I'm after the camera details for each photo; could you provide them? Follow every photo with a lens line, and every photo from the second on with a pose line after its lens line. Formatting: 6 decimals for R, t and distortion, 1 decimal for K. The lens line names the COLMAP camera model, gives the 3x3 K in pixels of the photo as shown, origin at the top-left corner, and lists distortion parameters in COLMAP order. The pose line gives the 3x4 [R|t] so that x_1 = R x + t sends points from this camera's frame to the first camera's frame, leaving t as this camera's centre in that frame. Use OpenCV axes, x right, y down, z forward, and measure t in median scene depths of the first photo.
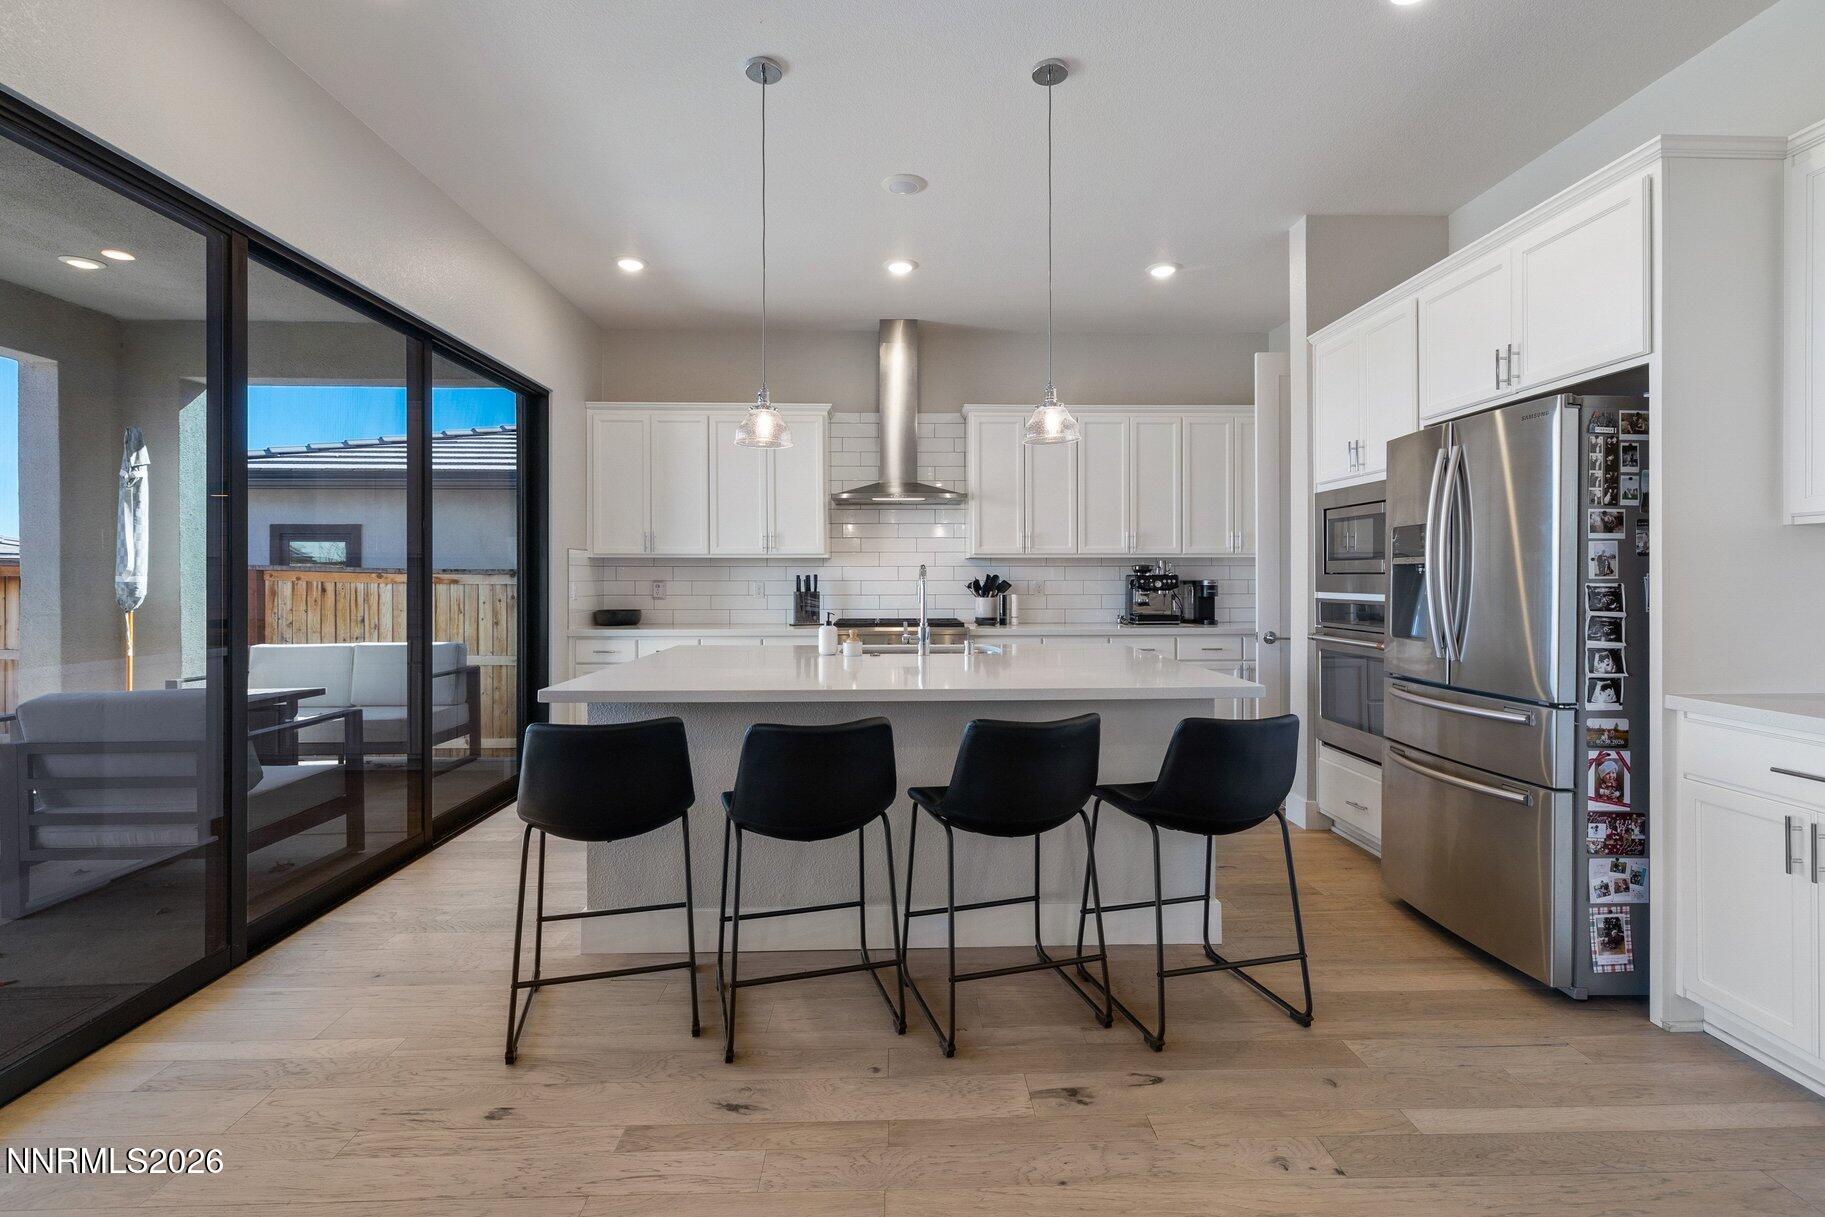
lens RADIAL K [[818.0, 0, 920.9], [0, 818.0, 581.3], [0, 0, 1]] dist [0.000413, -0.000171]
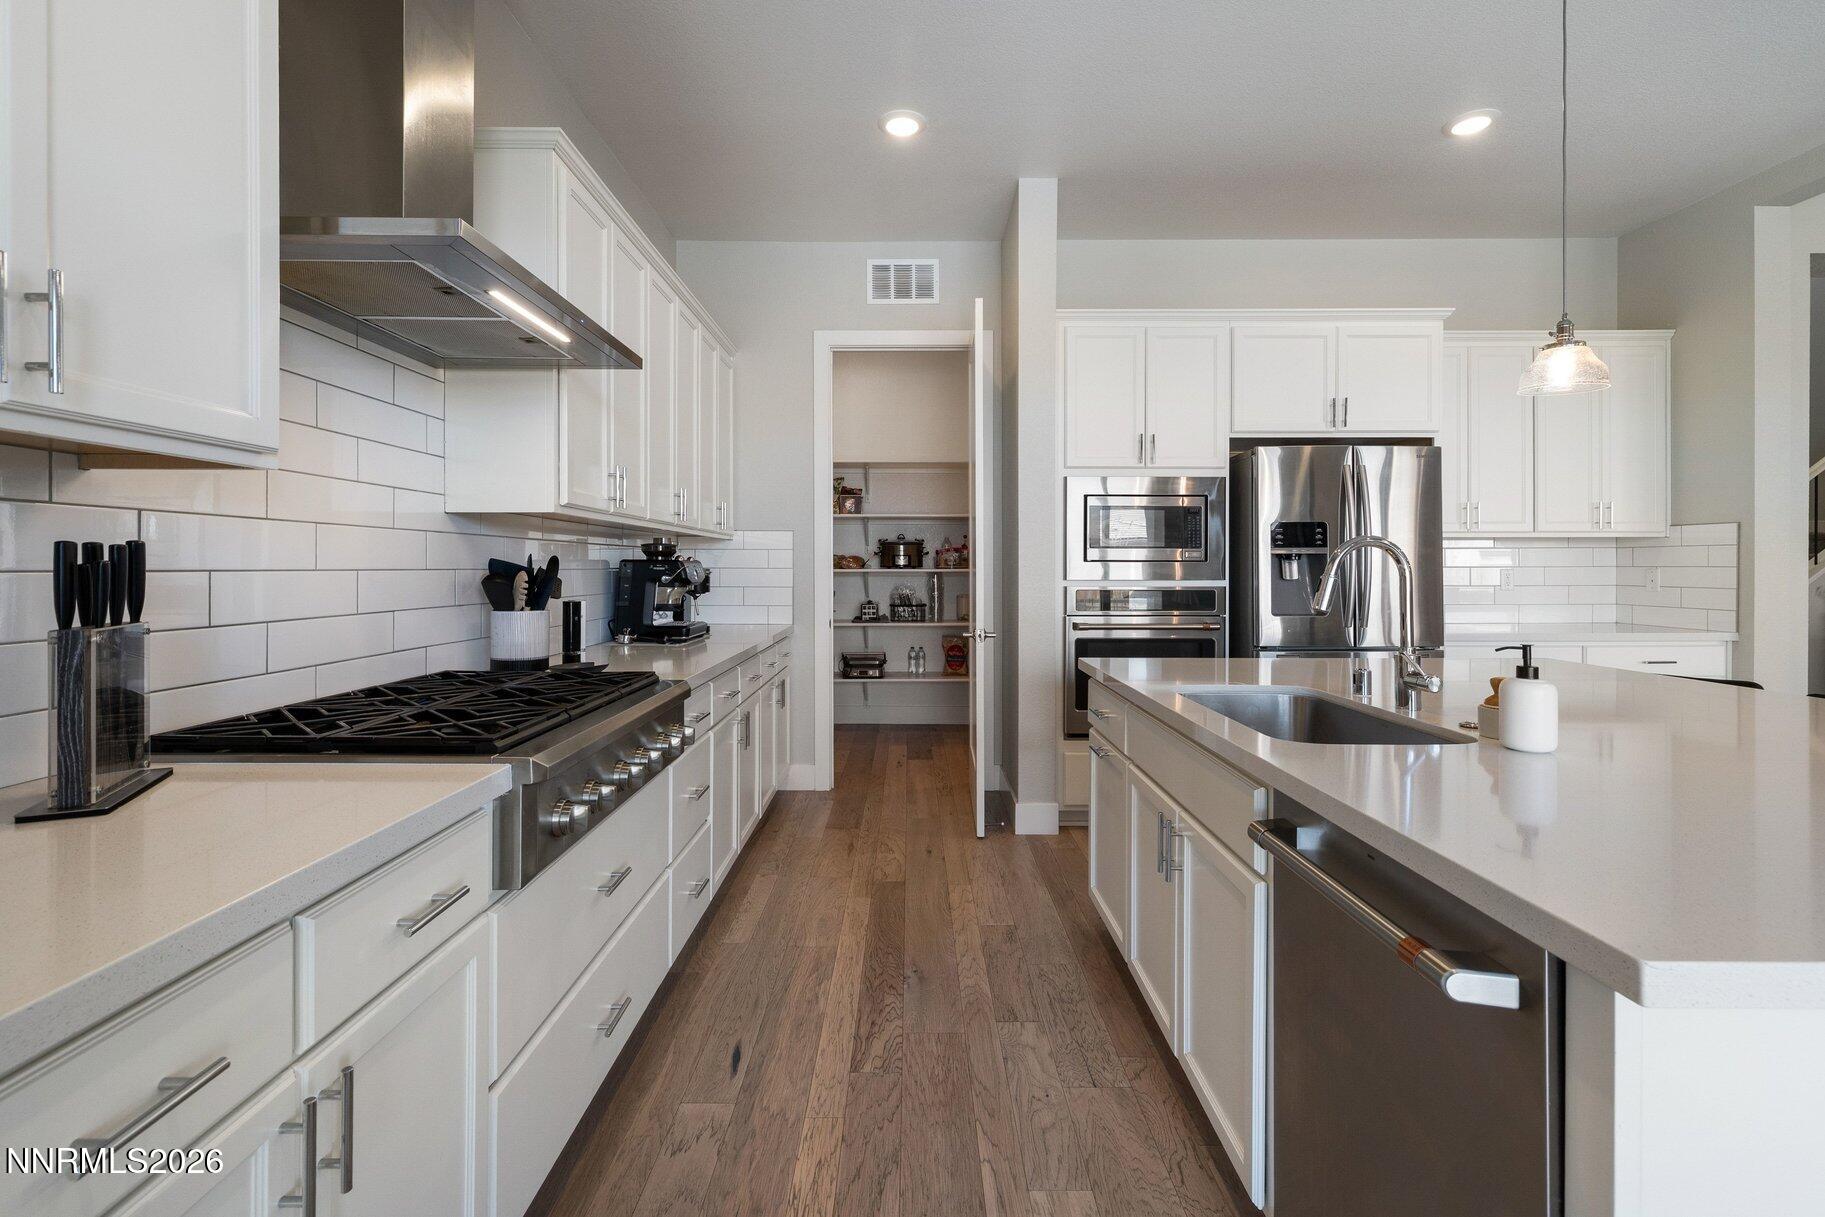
lens RADIAL K [[818.0, 0, 920.9], [0, 818.0, 581.3], [0, 0, 1]] dist [0.000413, -0.000171]
pose [[0.025009, -0.014629, 0.999580, -0.400419], [0.005041, 0.999882, 0.014507, -0.000123], [-0.999675, 0.004676, 0.025080, 0.968281]]
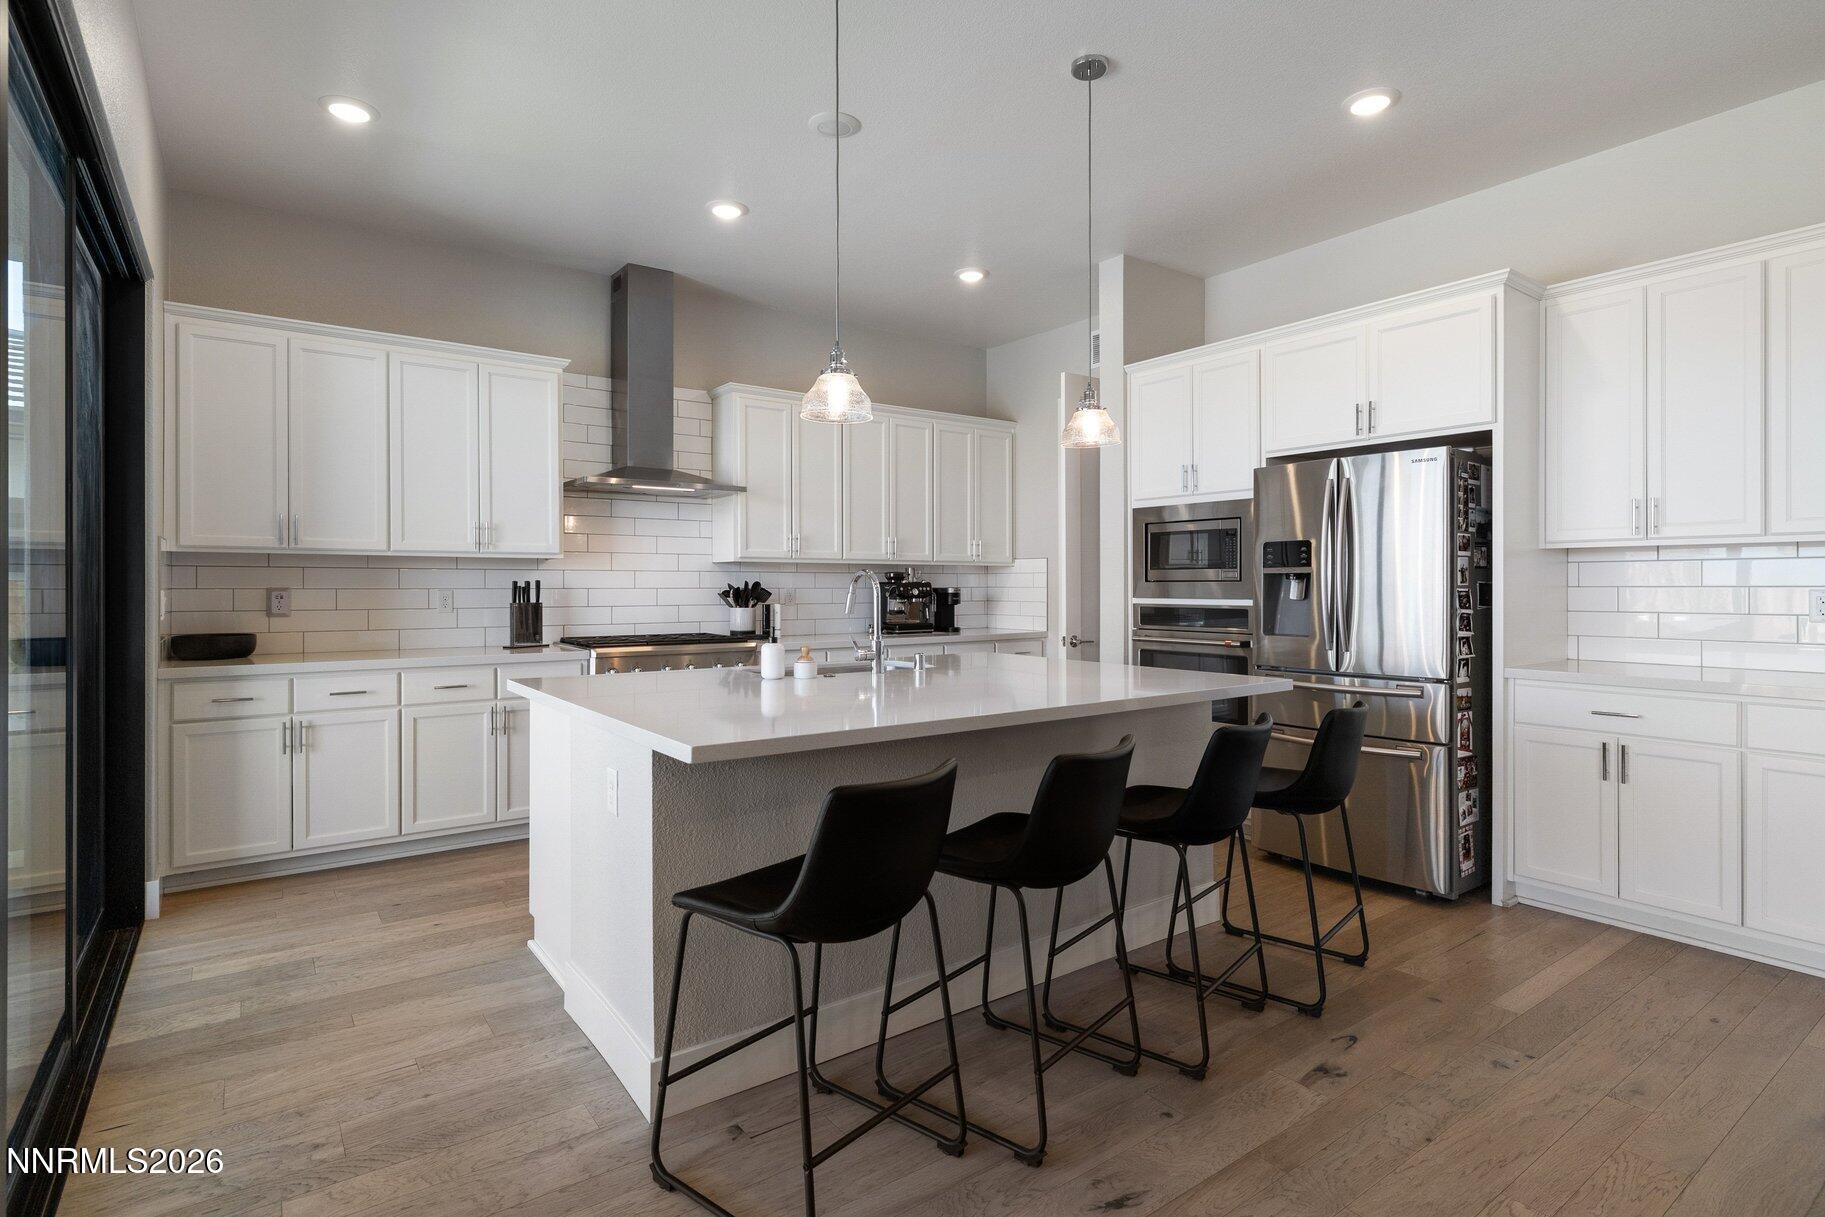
lens RADIAL K [[899.7, 0, 908.6], [0, 899.7, 588.1], [0, 0, 1]] dist [-0.001045, -0.000221]
pose [[0.829346, -0.000241, 0.558735, -0.376549], [0.001855, 0.999996, -0.002323, 0.001739], [-0.558732, 0.002963, 0.829343, 0.139077]]
